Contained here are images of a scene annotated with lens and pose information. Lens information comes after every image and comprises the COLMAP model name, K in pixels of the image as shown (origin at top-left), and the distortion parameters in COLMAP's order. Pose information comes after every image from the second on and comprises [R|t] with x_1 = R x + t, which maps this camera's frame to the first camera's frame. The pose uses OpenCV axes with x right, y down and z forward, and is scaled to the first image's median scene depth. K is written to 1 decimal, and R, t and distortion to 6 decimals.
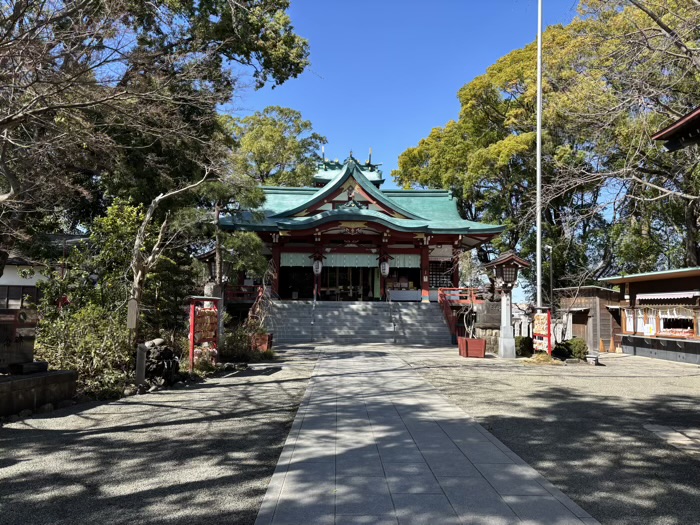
lens RADIAL K [[540.6, 0, 350.0], [0, 540.6, 262.5], [0, 0, 1]] dist [0.039137, -0.001581]
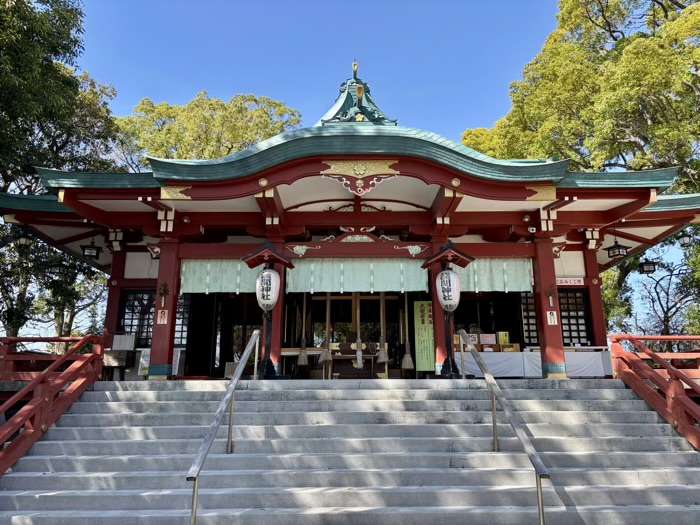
lens RADIAL K [[540.6, 0, 350.0], [0, 540.6, 262.5], [0, 0, 1]] dist [0.039137, -0.001581]
pose [[0.999632, -0.020938, -0.017238, 0.003227], [0.017975, 0.987434, -0.157007, 0.048927], [0.020309, 0.156639, 0.987447, 0.604606]]
